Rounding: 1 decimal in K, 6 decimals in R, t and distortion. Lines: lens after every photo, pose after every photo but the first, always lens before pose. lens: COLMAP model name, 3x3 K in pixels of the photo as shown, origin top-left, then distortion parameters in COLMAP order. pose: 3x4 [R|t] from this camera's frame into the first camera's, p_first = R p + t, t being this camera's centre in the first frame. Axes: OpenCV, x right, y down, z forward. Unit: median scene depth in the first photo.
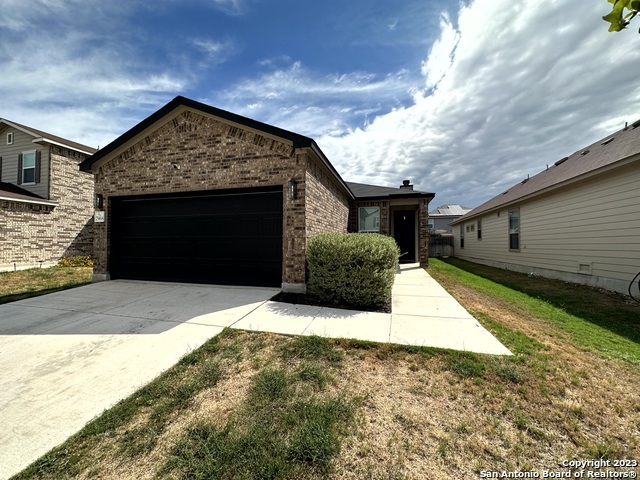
lens RADIAL K [[255.4, 0, 319.8], [0, 255.4, 240.7], [0, 0, 1]] dist [-0.002083, 0.000953]
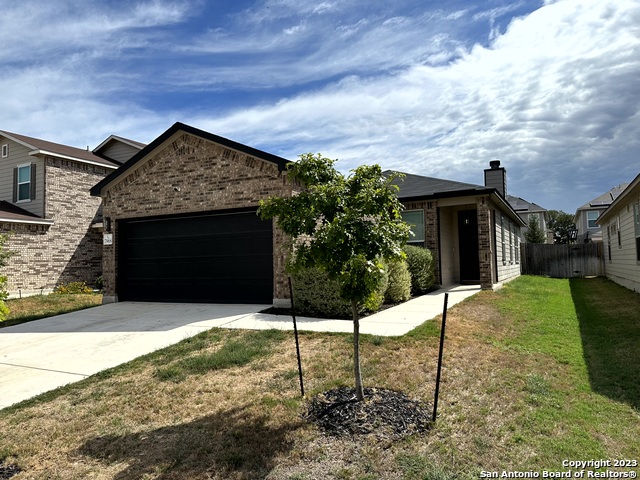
lens RADIAL K [[450.7, 0, 320.0], [0, 450.7, 240.0], [0, 0, 1]] dist [0.033334, -0.034043]
pose [[0.978184, -0.035468, -0.204692, 0.185892], [0.028700, 0.998942, -0.035944, -0.001915], [0.205750, 0.029285, 0.978166, -0.332957]]
